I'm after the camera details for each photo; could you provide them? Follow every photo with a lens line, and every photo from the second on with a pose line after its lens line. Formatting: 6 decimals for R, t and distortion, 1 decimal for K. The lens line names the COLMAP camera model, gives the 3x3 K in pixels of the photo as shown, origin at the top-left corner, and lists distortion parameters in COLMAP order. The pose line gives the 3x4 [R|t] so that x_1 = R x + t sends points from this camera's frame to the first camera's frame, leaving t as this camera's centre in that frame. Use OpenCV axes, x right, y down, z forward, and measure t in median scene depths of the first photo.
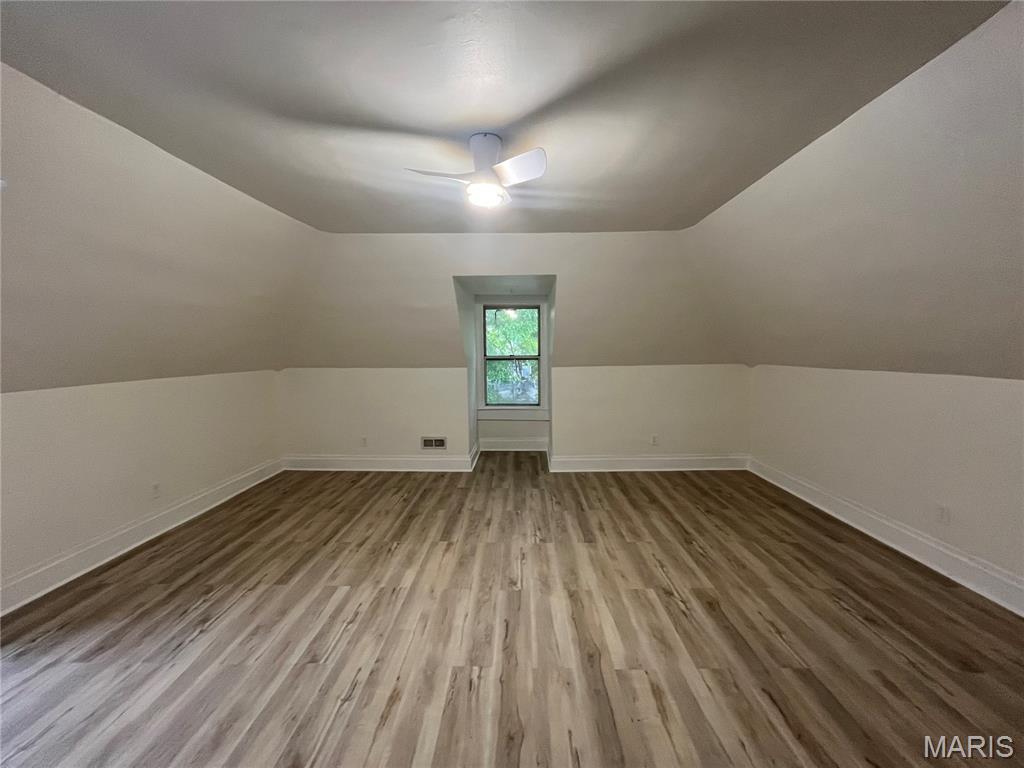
lens RADIAL K [[414.1, 0, 510.3], [0, 414.1, 380.7], [0, 0, 1]] dist [-0.005061, 0.000943]
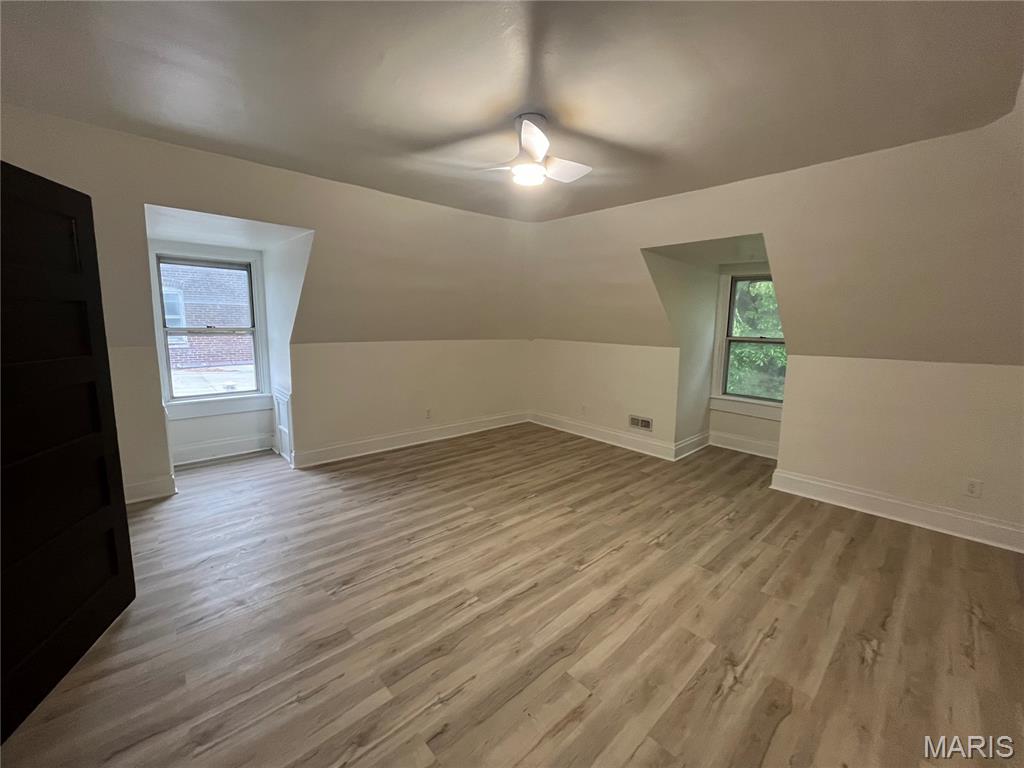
lens RADIAL K [[414.1, 0, 512.0], [0, 414.1, 384.2], [0, 0, 1]] dist [-0.005061, 0.000943]
pose [[0.694279, 0.129135, -0.708026, 0.505745], [-0.082479, 0.991566, 0.099971, -0.023112], [0.714964, -0.011011, 0.699074, 0.176188]]
